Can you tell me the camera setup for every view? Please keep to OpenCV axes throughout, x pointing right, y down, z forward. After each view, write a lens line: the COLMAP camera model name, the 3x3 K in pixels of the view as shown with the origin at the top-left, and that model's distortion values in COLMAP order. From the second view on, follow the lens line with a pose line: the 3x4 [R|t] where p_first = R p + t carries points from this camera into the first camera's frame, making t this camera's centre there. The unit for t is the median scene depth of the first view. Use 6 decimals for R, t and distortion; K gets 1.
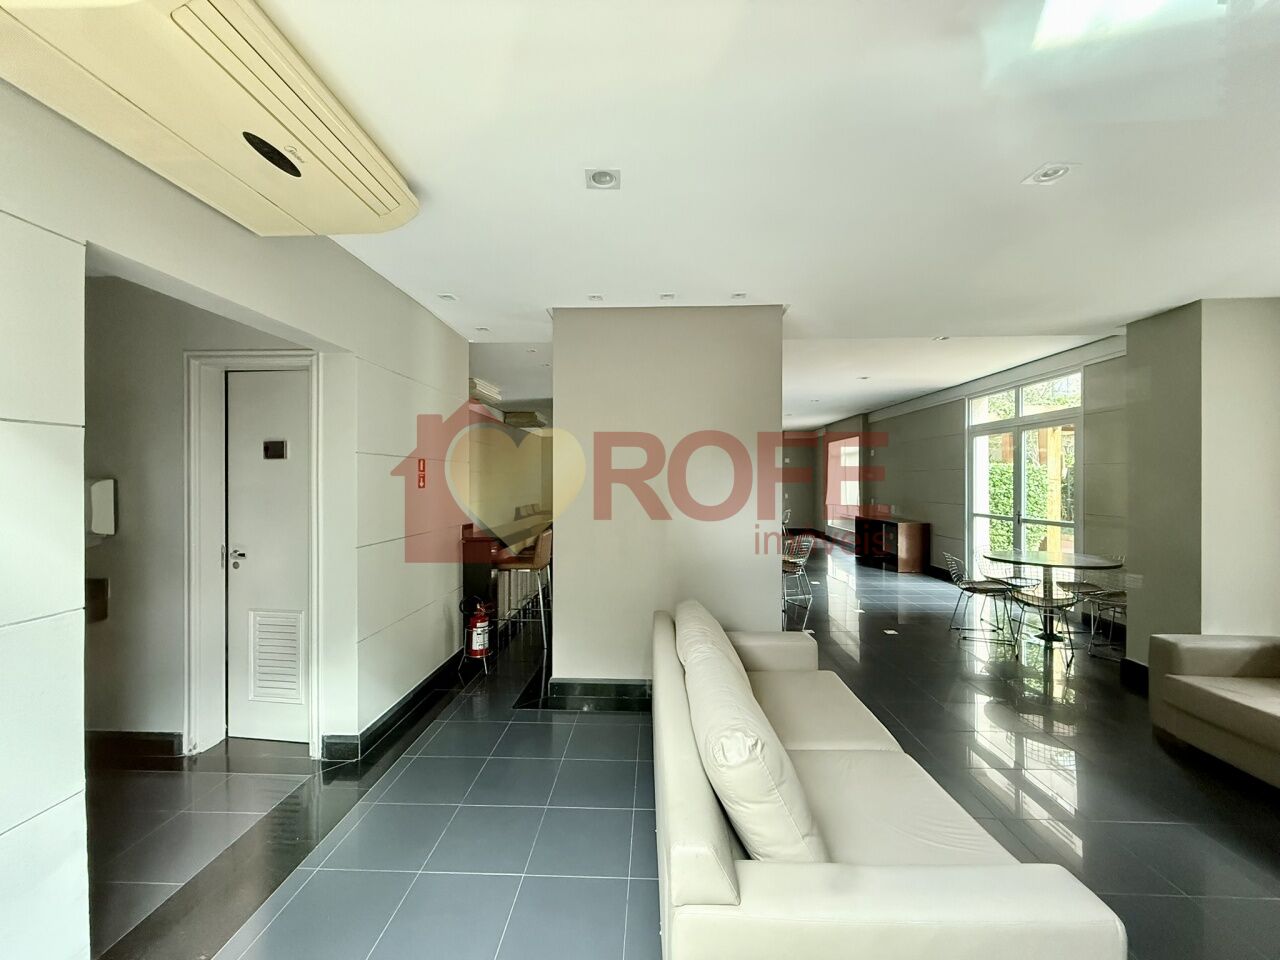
lens RADIAL K [[508.6, 0, 641.8], [0, 508.6, 483.4], [0, 0, 1]] dist [0.005692, -0.000462]
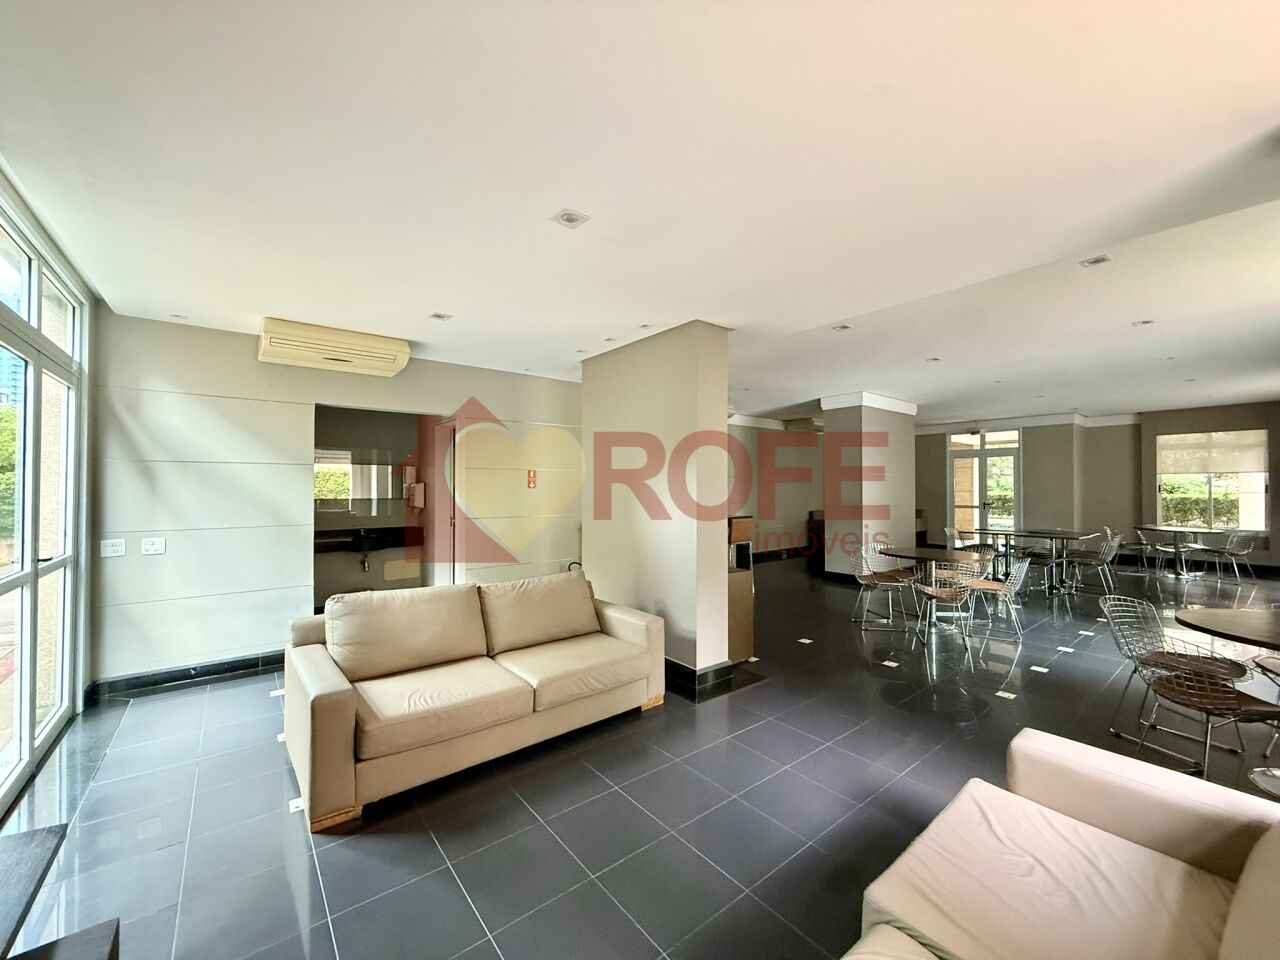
lens RADIAL K [[508.6, 0, 640.6], [0, 508.6, 479.4], [0, 0, 1]] dist [0.005692, -0.000462]
pose [[0.646173, -0.012116, -0.763094, 1.017146], [-0.002191, 0.999840, -0.017730, 0.008827], [0.763188, 0.013129, 0.646044, 0.218154]]
